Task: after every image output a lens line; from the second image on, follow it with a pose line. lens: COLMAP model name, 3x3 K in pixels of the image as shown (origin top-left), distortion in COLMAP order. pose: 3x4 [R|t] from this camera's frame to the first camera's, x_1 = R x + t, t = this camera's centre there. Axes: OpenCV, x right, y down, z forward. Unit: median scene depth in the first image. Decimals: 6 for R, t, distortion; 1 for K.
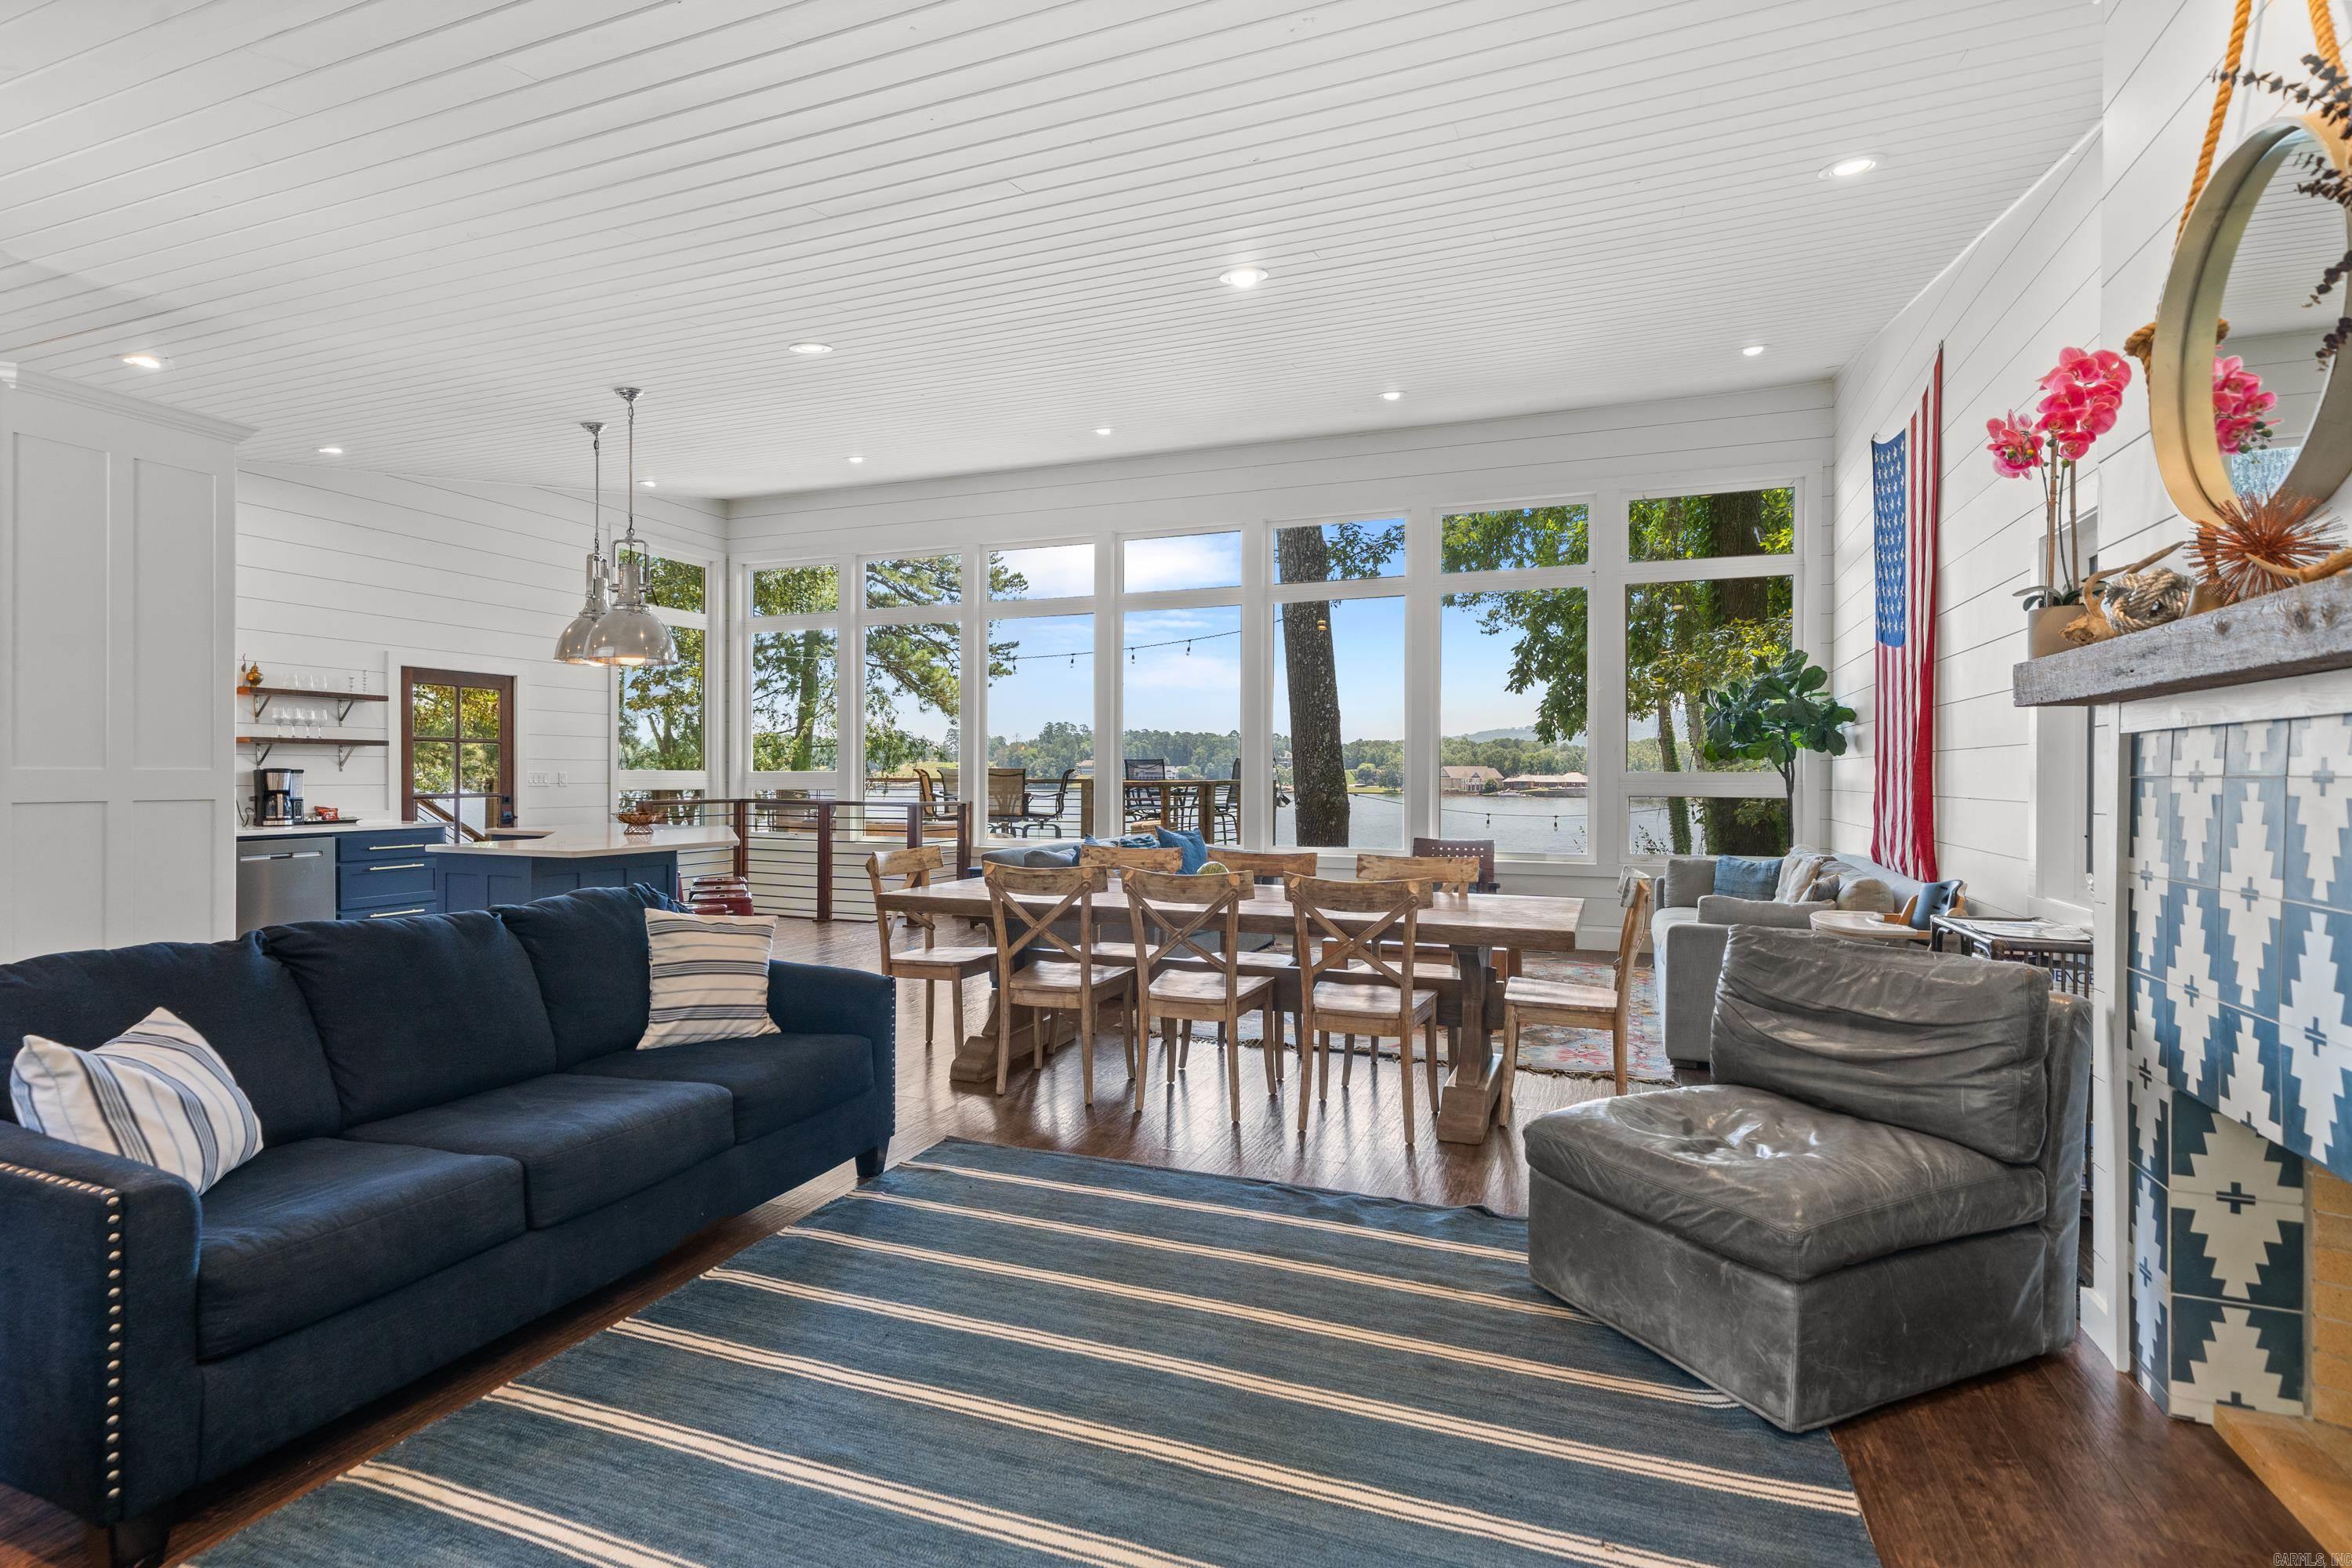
lens RADIAL K [[1117.1, 0, 1171.0], [0, 1117.1, 779.8], [0, 0, 1]] dist [0.002018, 0.001063]
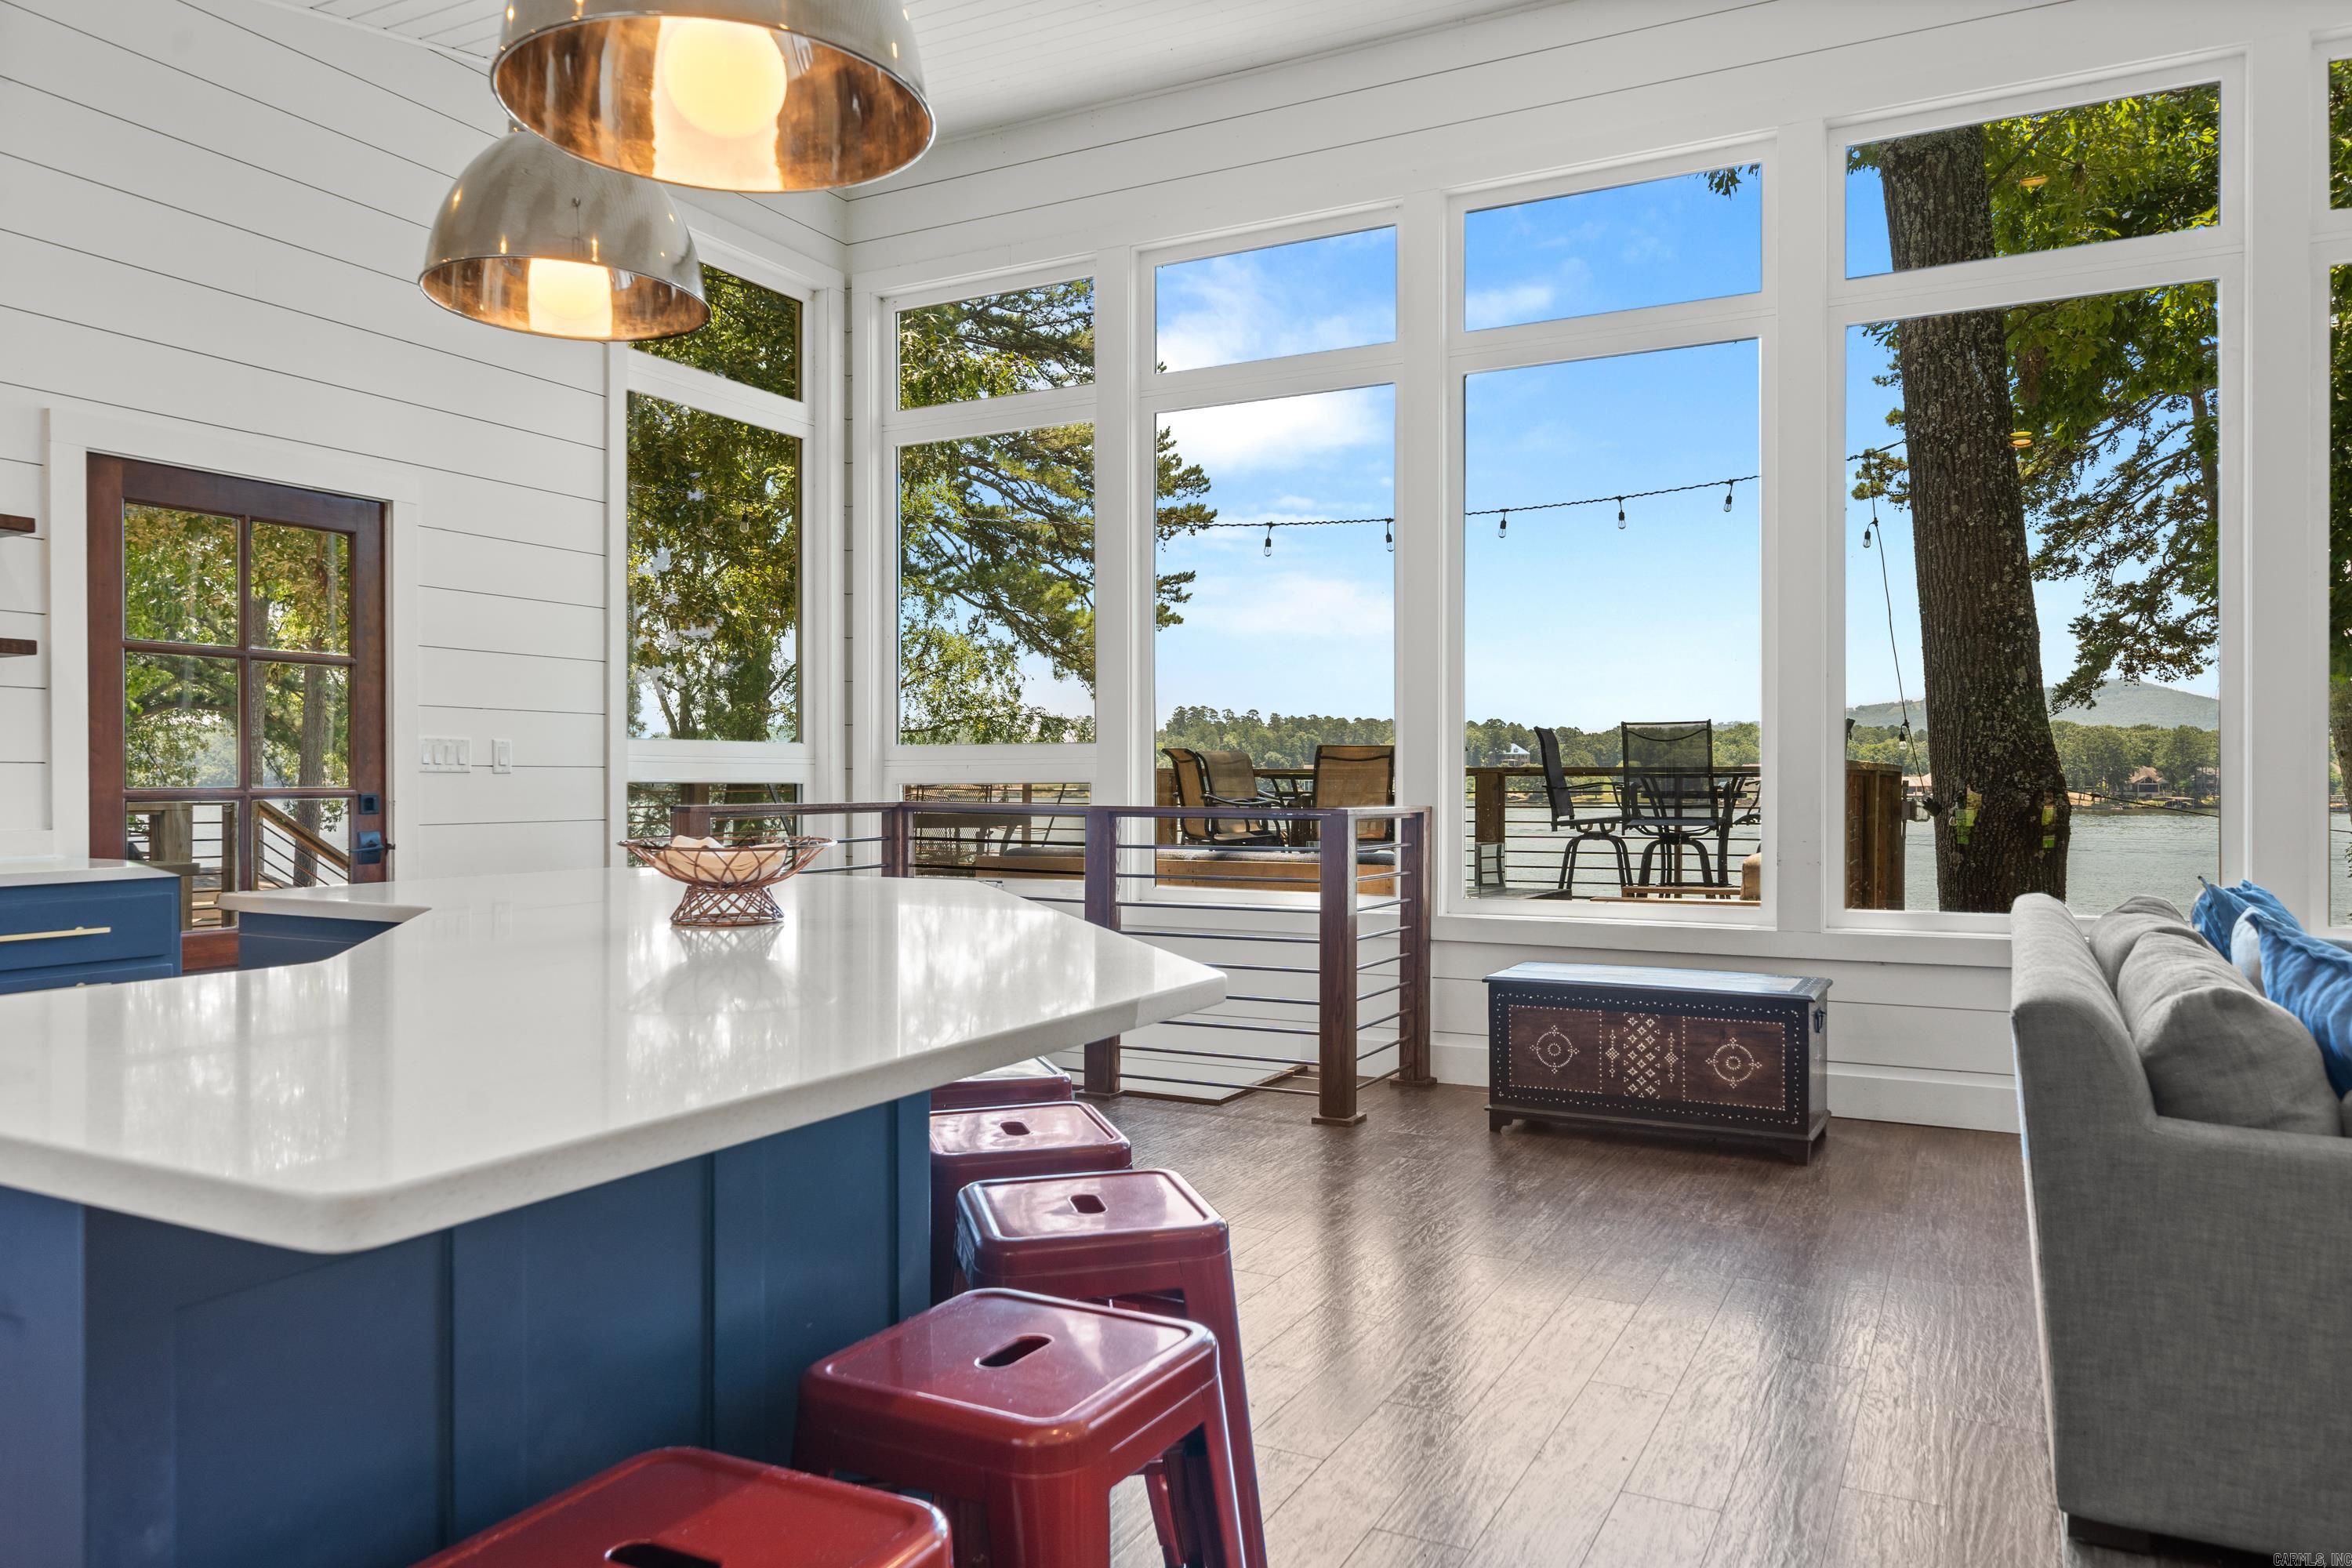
lens RADIAL K [[1550.2, 0, 1142.4], [0, 1550.2, 779.1], [0, 0, 1]] dist [0.000715, 0.000566]
pose [[0.991065, -0.005142, -0.133279, -0.237760], [0.004607, 0.999980, -0.004325, 0.011735], [0.133299, 0.003673, 0.991069, 0.472780]]
